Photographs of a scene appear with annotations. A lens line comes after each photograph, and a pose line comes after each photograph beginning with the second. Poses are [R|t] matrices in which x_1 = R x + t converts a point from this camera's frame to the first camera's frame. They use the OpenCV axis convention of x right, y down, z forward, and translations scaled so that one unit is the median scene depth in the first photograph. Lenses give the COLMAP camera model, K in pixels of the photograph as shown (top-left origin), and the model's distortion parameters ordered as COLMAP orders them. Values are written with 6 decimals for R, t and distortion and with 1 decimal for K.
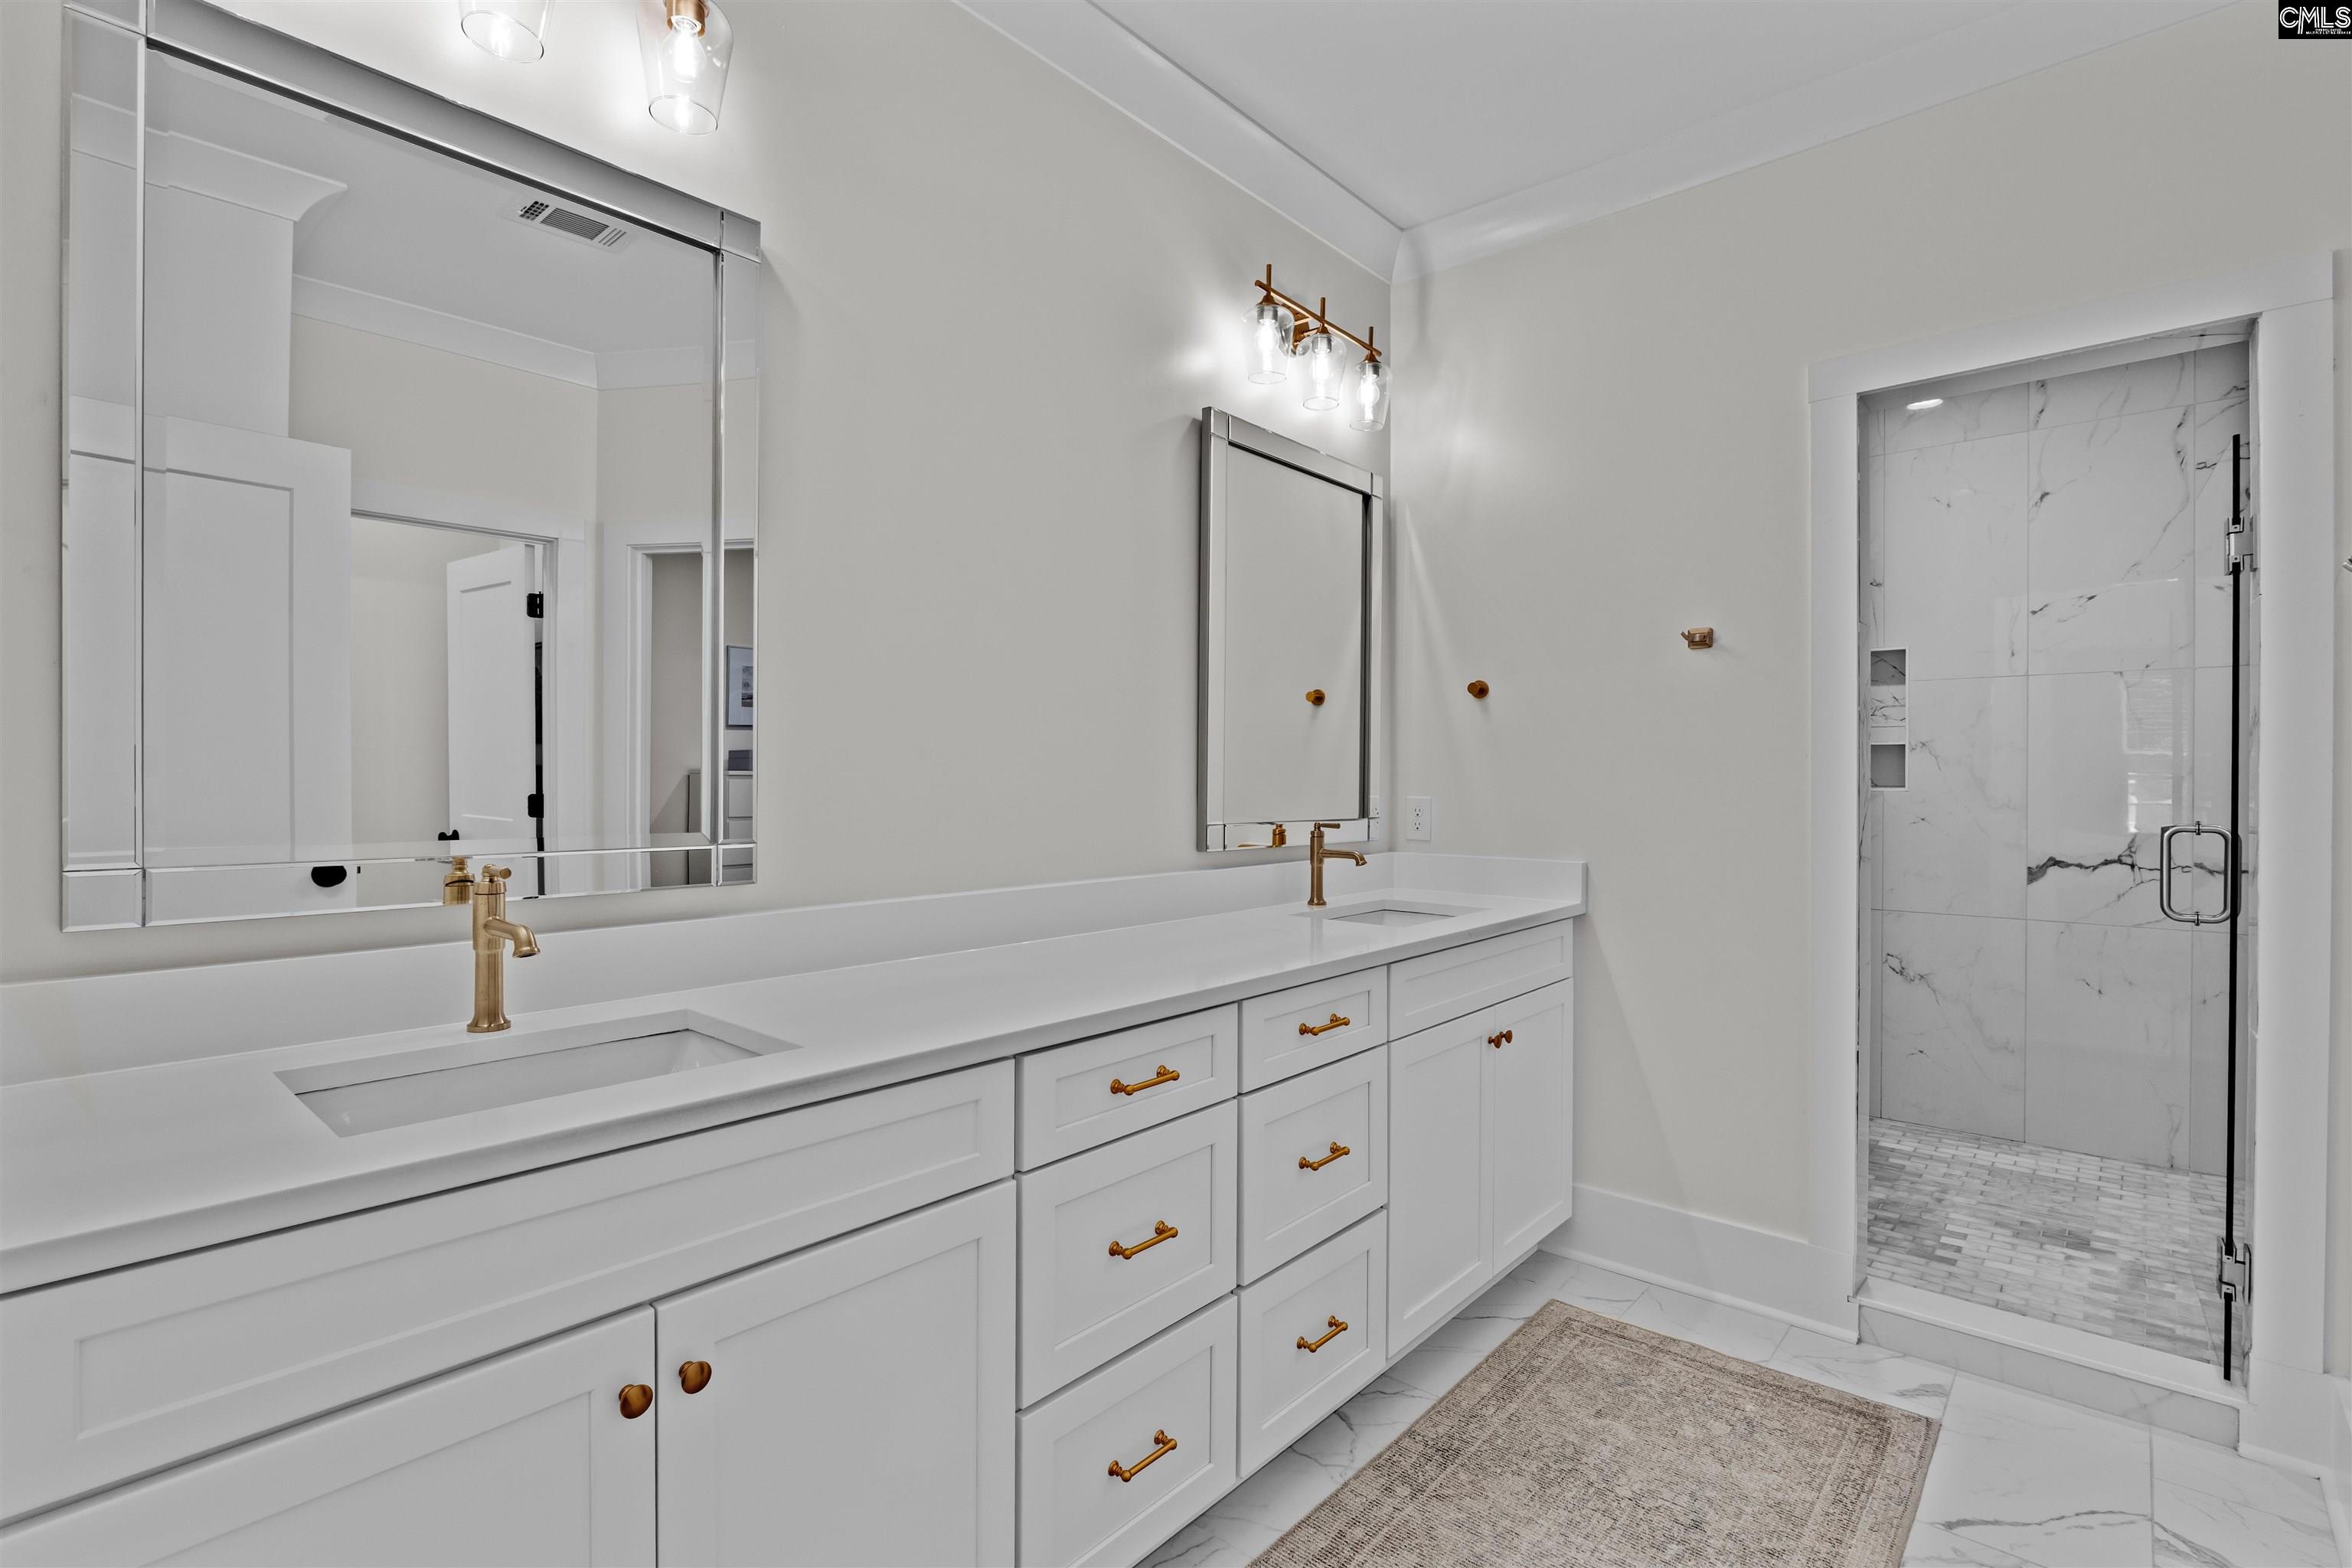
lens RADIAL K [[1105.3, 0, 1172.2], [0, 1105.3, 777.3], [0, 0, 1]] dist [-0.004127, -0.000287]
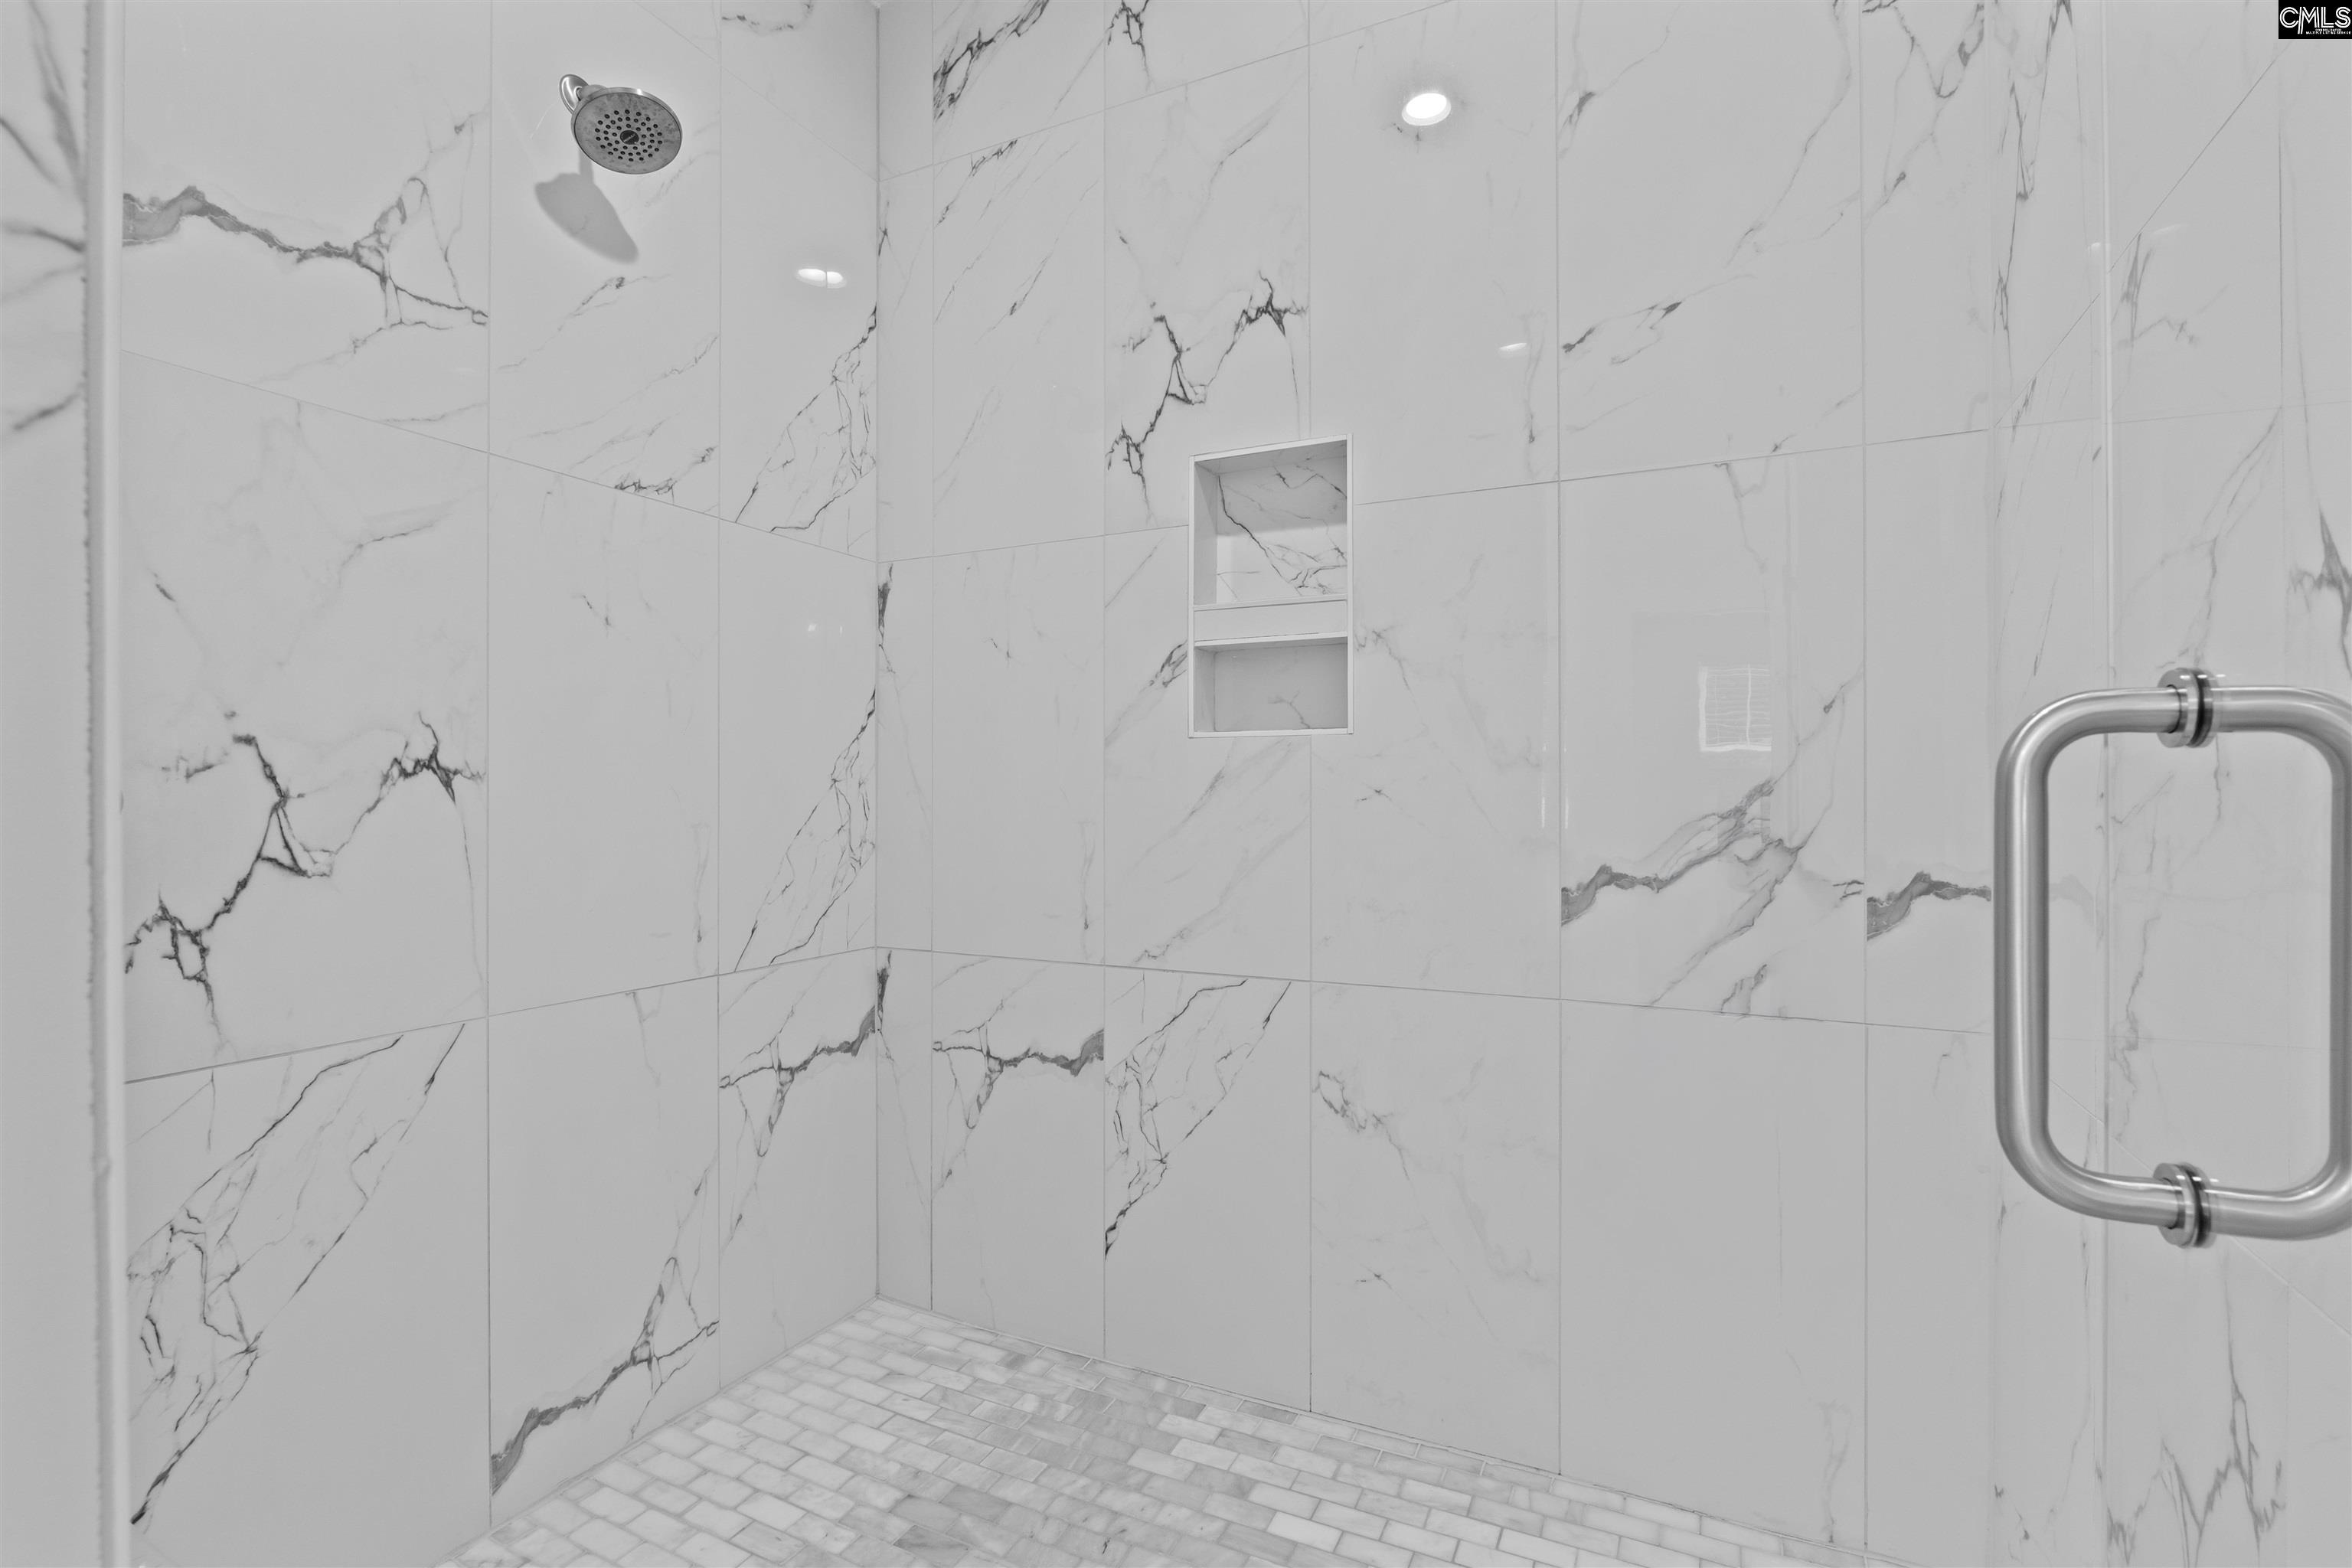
lens RADIAL K [[1087.6, 0, 1169.2], [0, 1087.6, 781.2], [0, 0, 1]] dist [-0.010287, 0.000160]
pose [[0.966389, 0.000297, 0.257085, 0.478200], [0.002814, 0.999927, -0.011736, 0.039439], [-0.257070, 0.012065, 0.966318, 0.574895]]
